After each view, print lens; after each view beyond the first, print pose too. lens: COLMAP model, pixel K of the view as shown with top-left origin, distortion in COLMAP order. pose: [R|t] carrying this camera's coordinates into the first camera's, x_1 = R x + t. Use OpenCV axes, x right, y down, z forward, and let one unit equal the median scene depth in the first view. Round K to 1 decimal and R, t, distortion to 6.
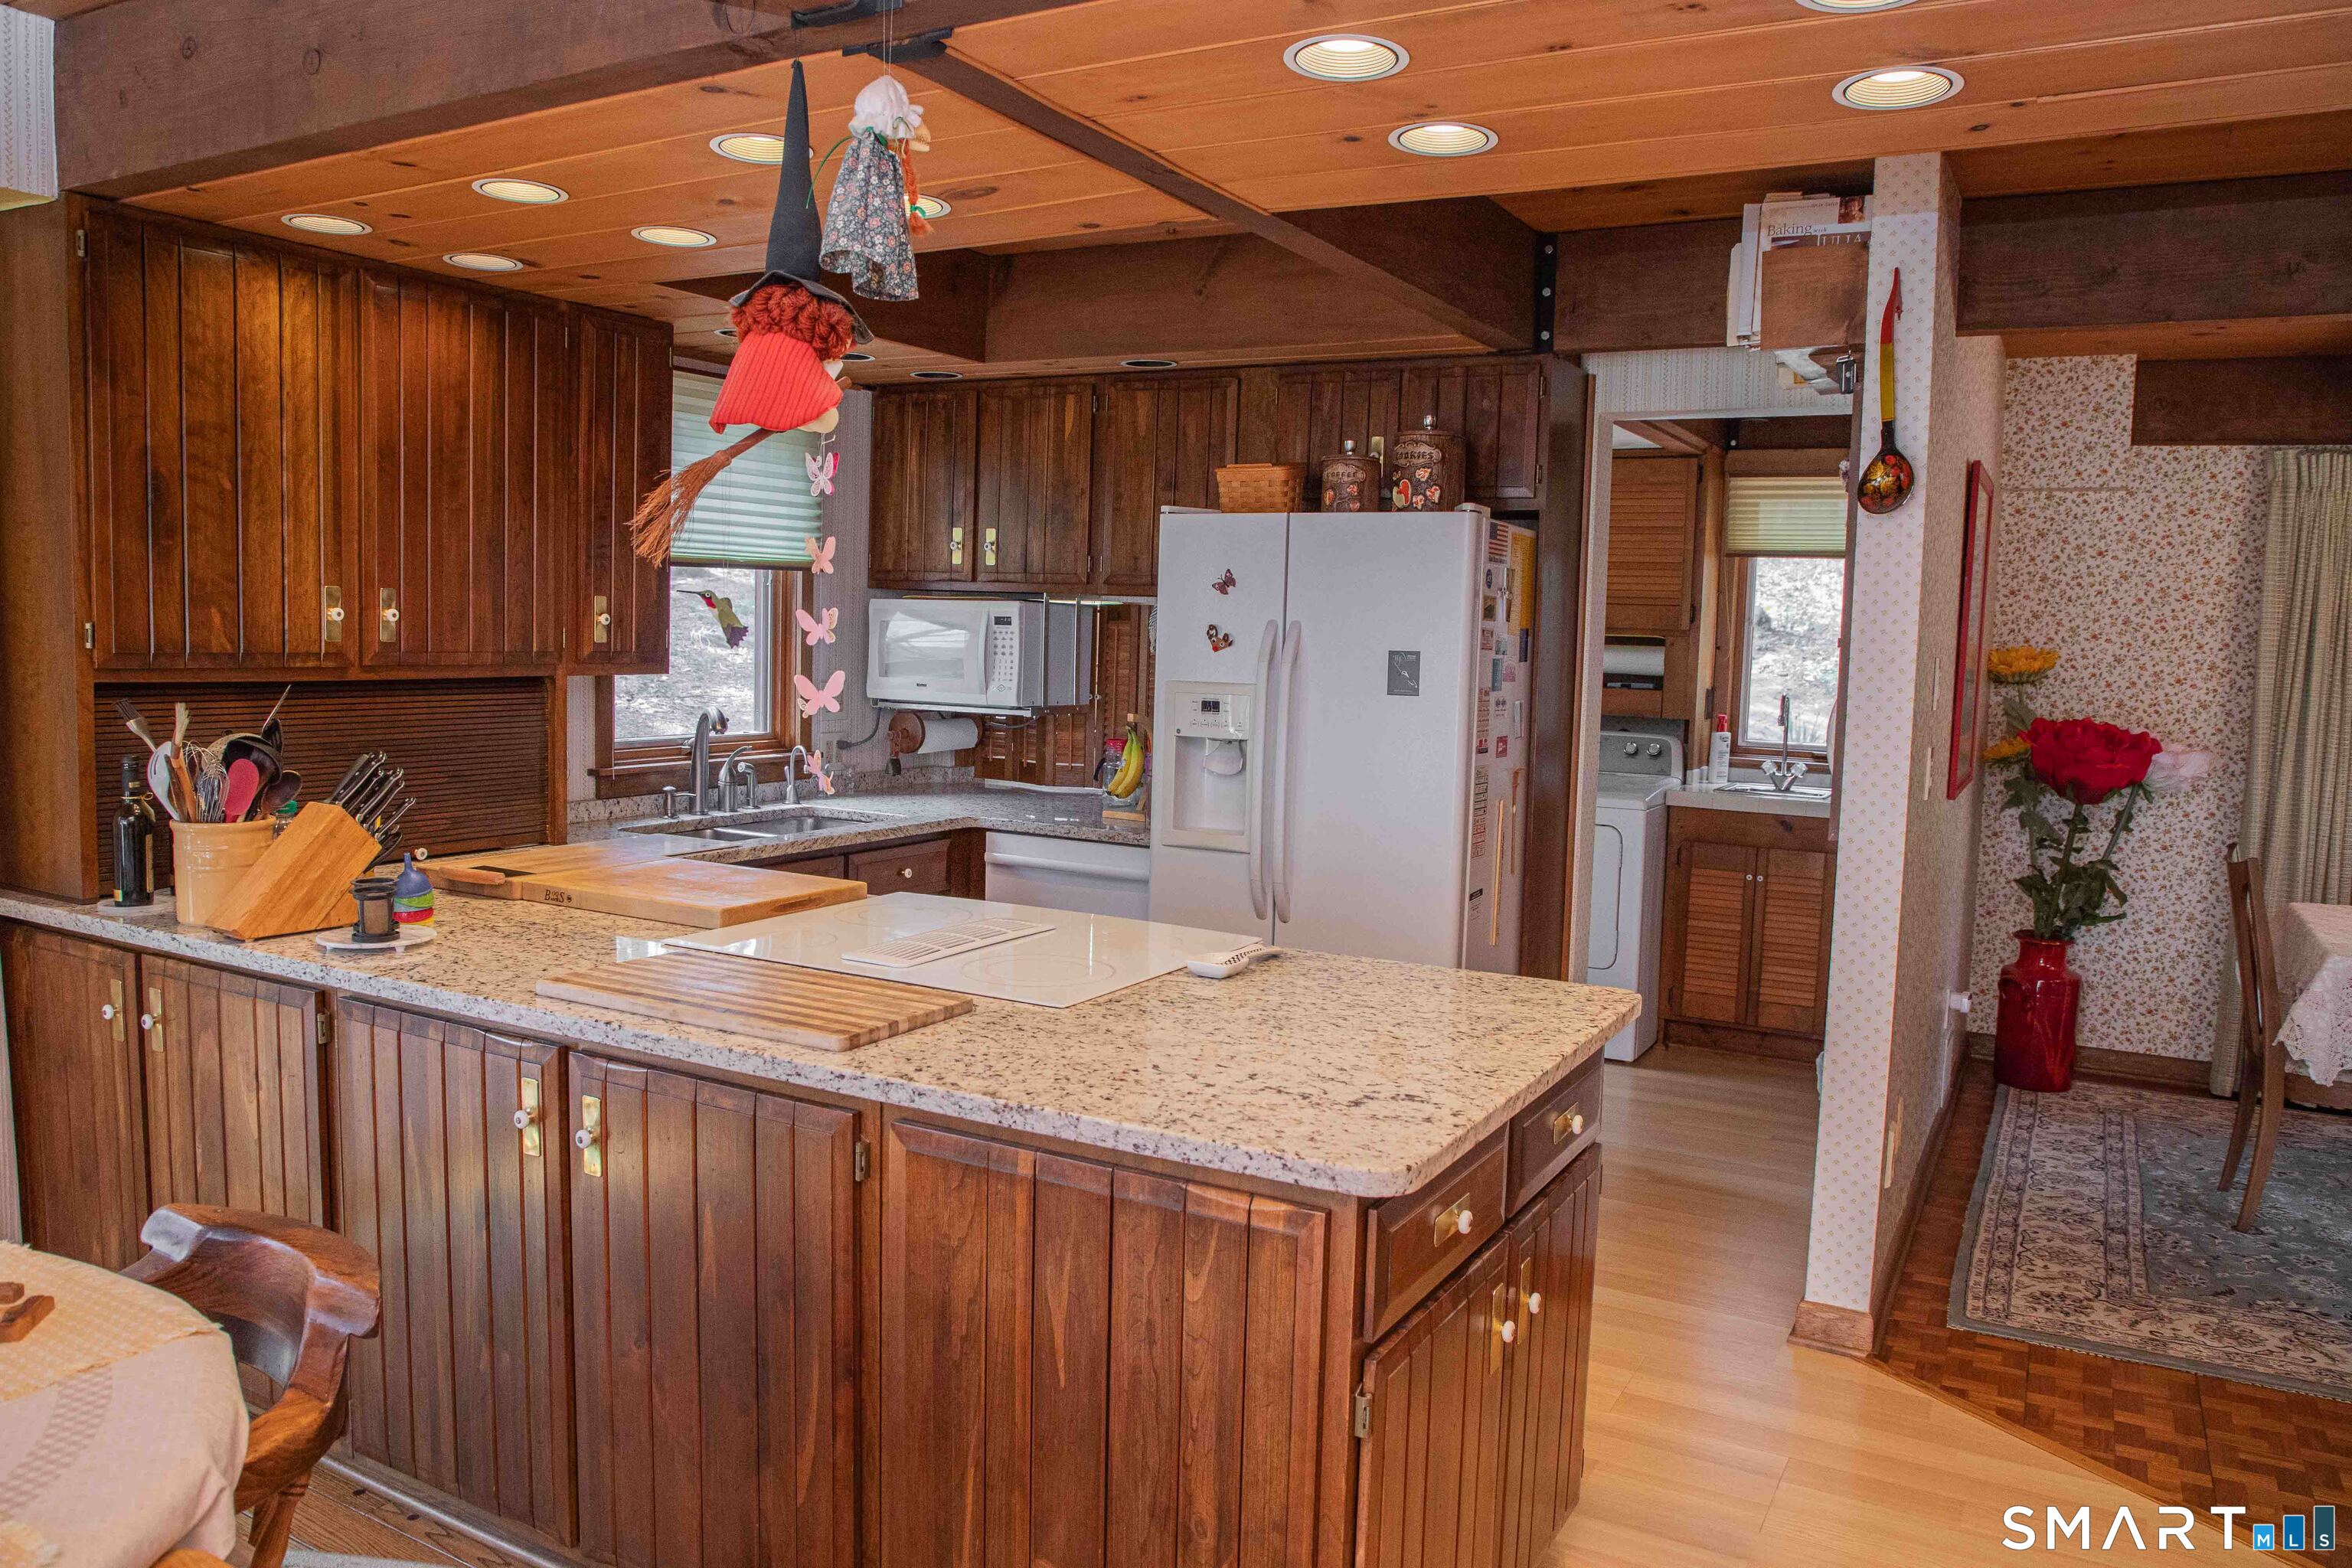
lens RADIAL K [[1632.6, 0, 1176.0], [0, 1632.6, 784.0], [0, 0, 1]] dist [-0.074346, 0.030511]
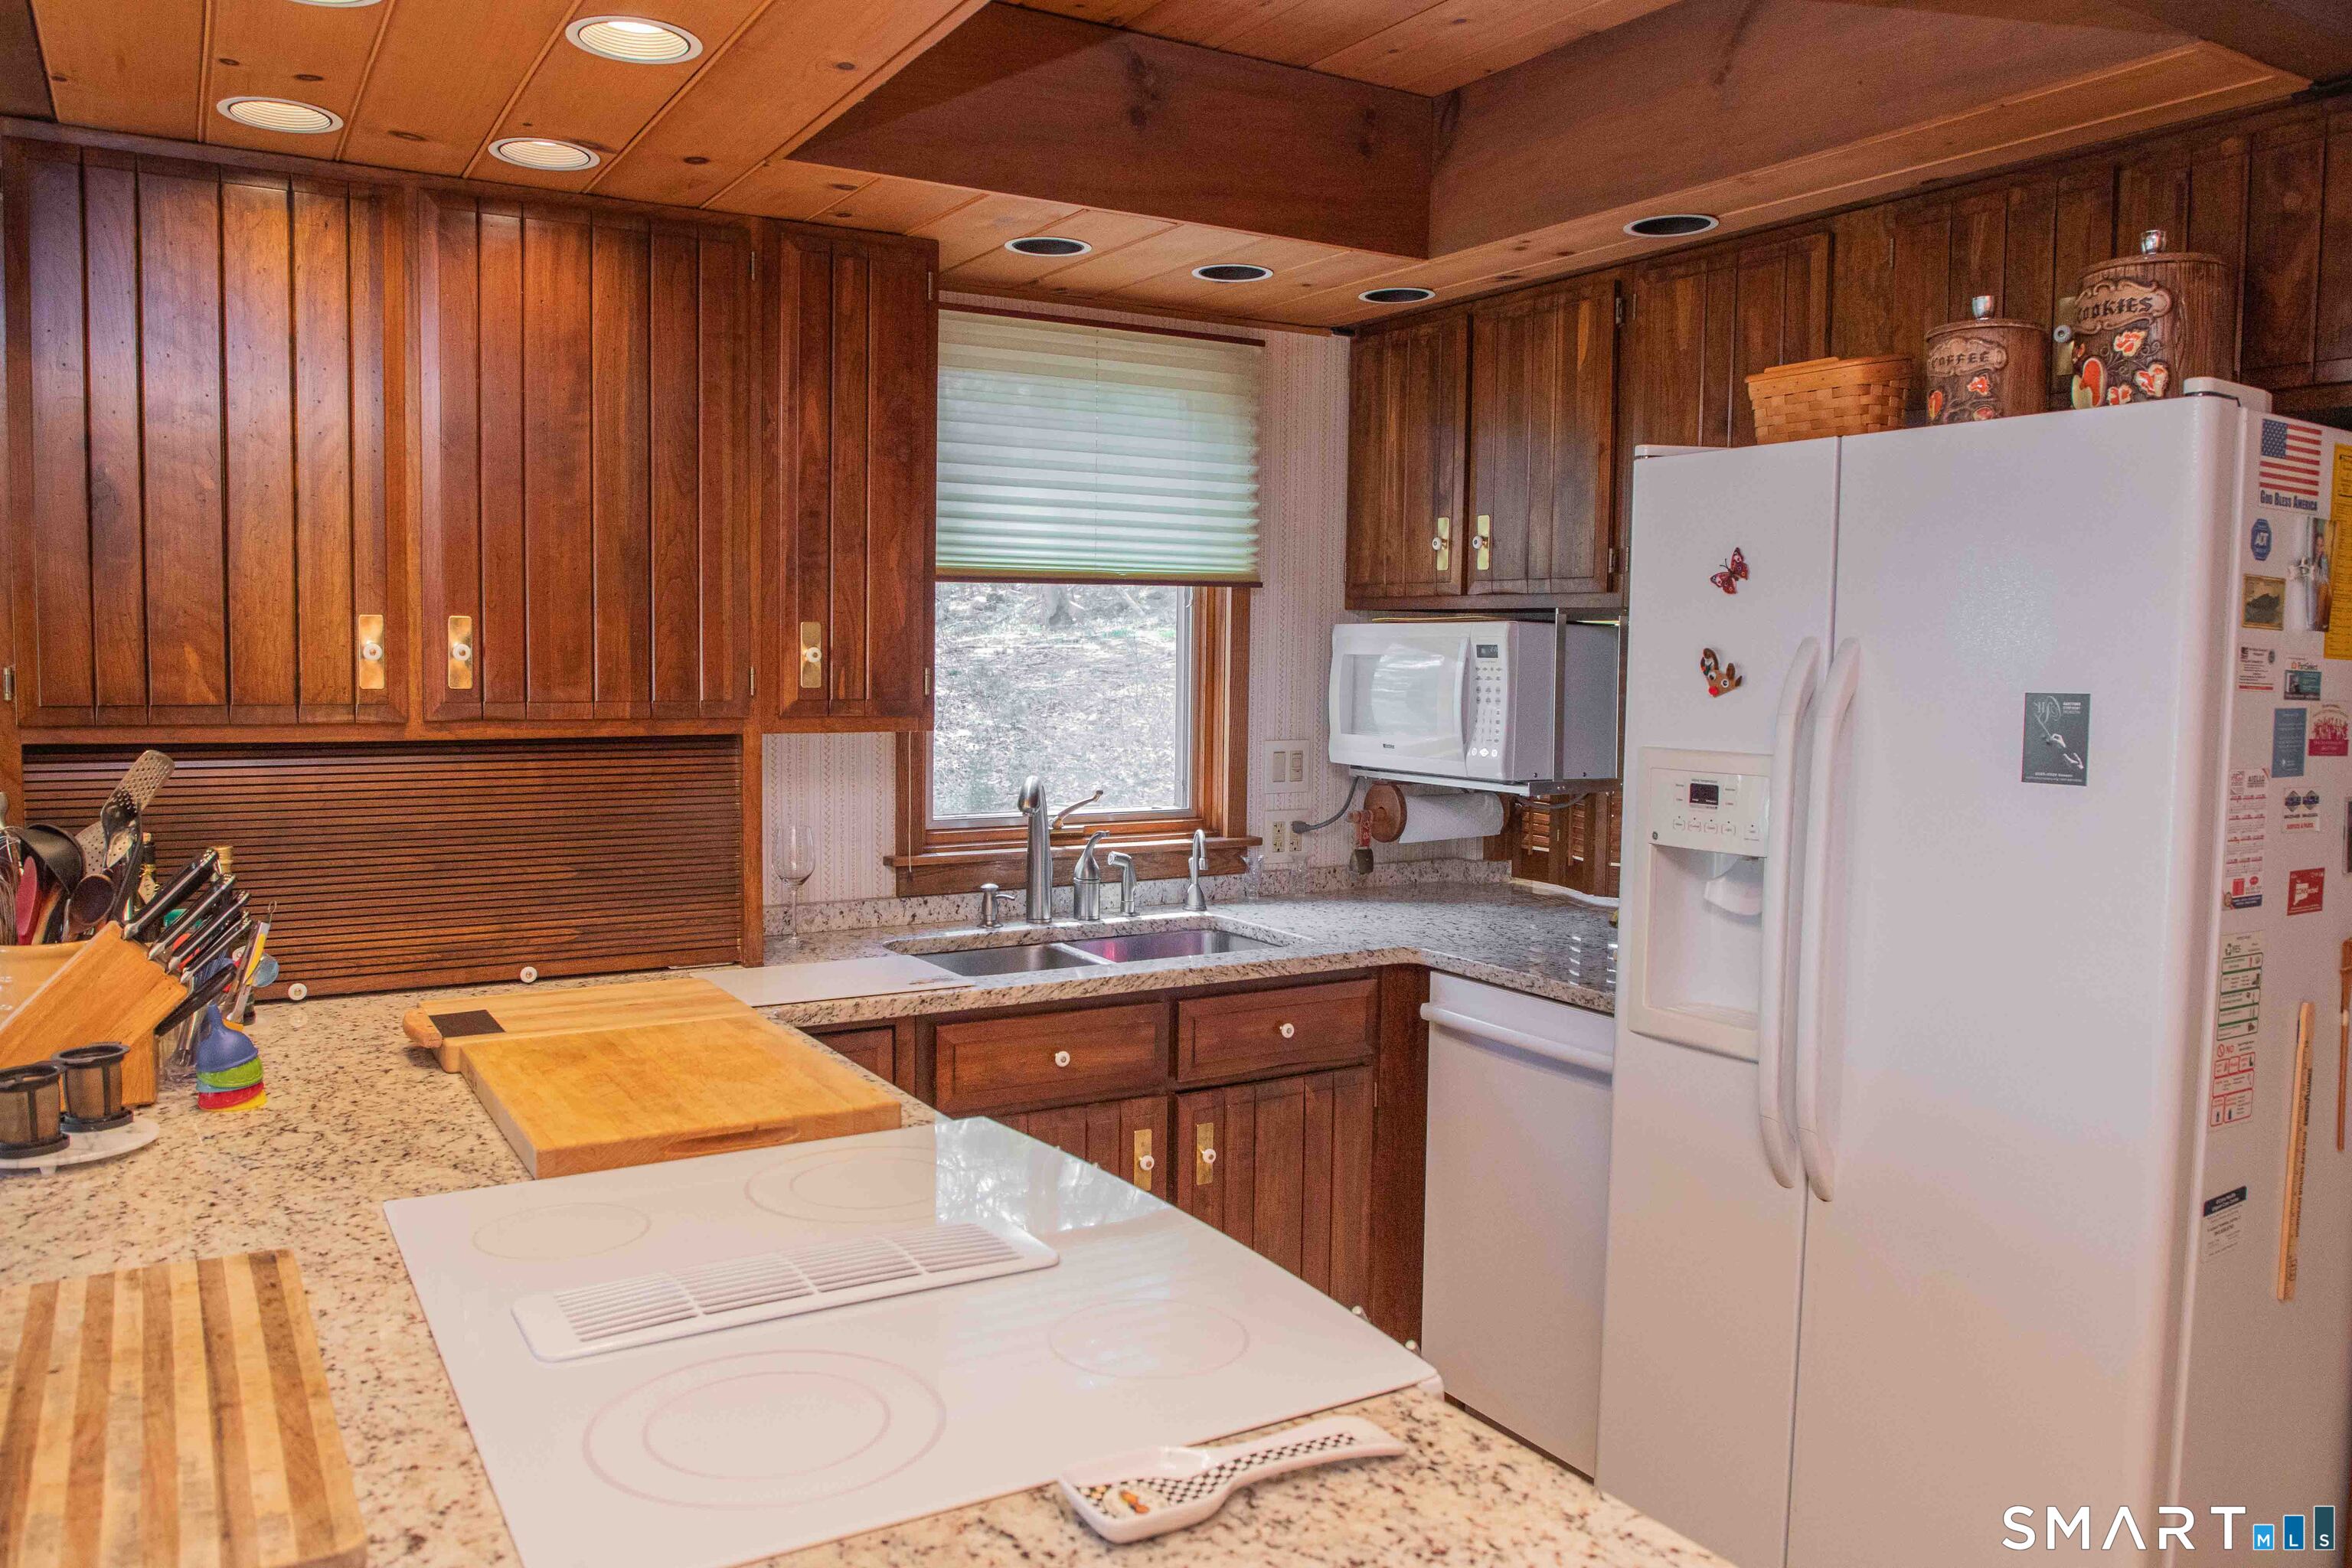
lens RADIAL K [[1674.2, 0, 1195.0], [0, 1674.2, 782.0], [0, 0, 1]] dist [-0.080258, 0.041782]
pose [[0.875103, 0.018356, -0.483589, 0.138890], [-0.033049, 0.999214, -0.021878, -0.032454], [0.482807, 0.035127, 0.875022, 0.403449]]
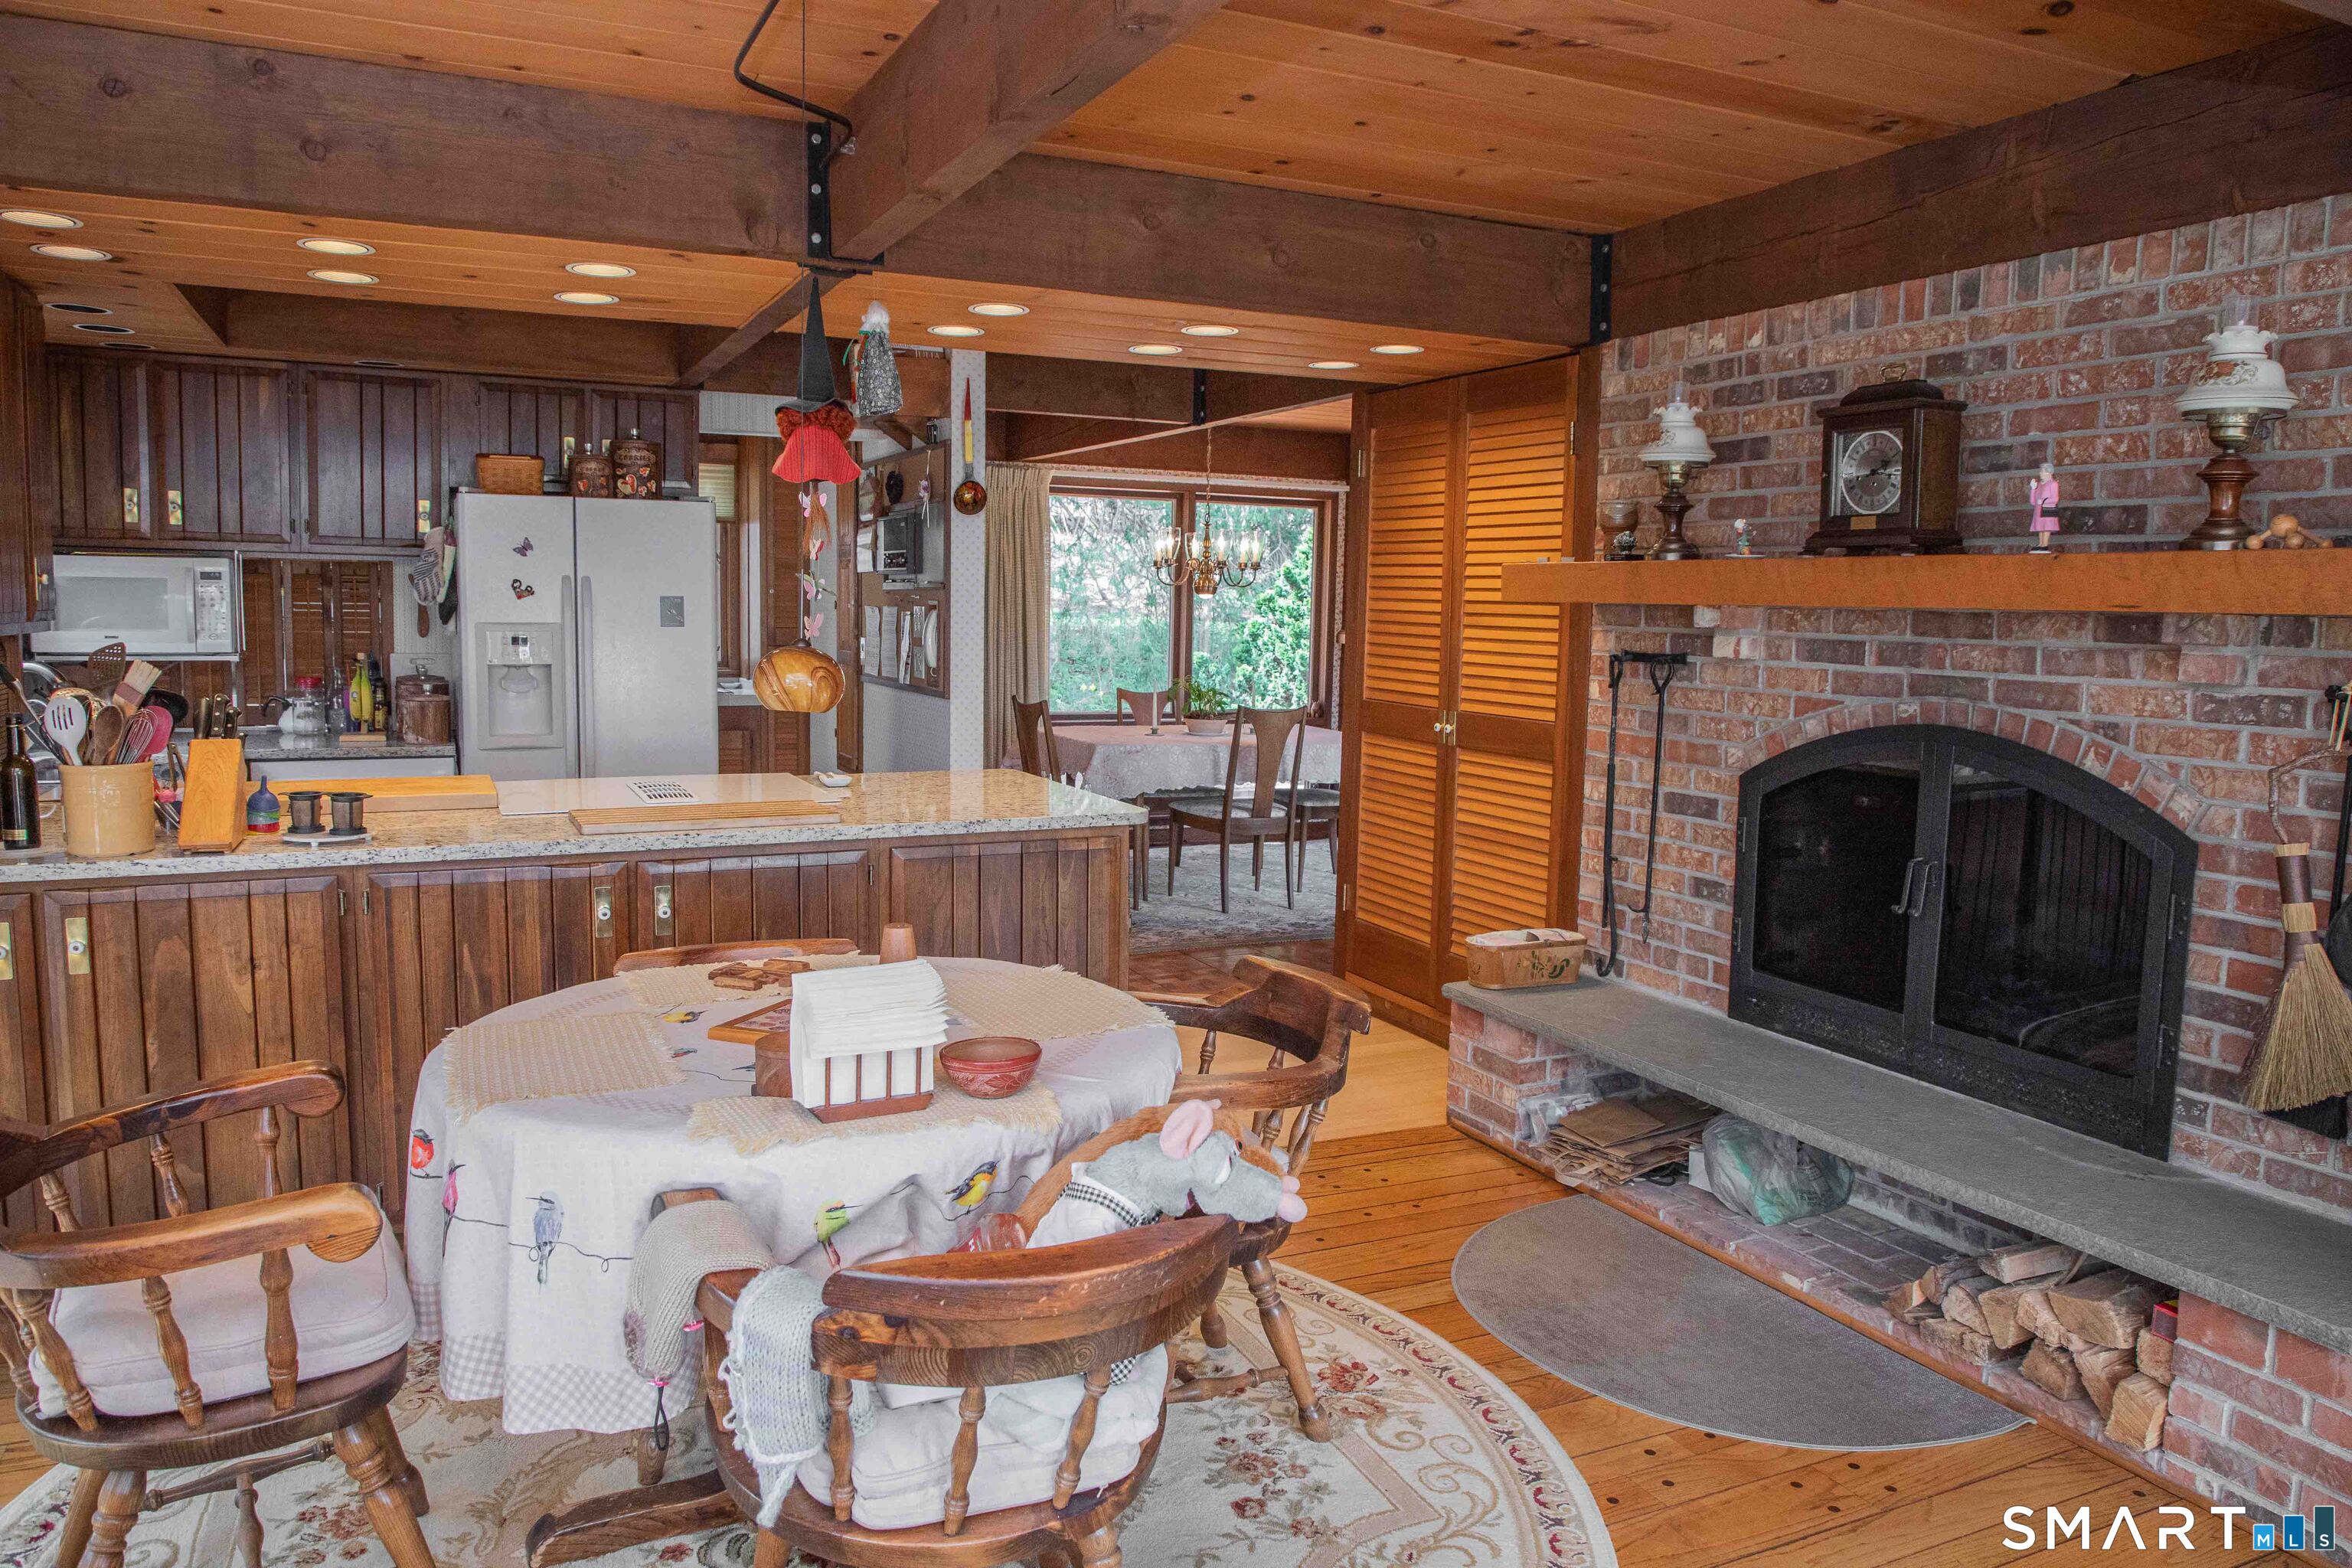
lens RADIAL K [[1602.4, 0, 1170.3], [0, 1602.4, 779.9], [0, 0, 1]] dist [-0.076303, 0.042086]
pose [[0.575765, -0.106126, 0.810698, -0.702287], [0.073430, 0.994245, 0.078003, 0.002950], [-0.814311, 0.014618, 0.580244, -0.166828]]
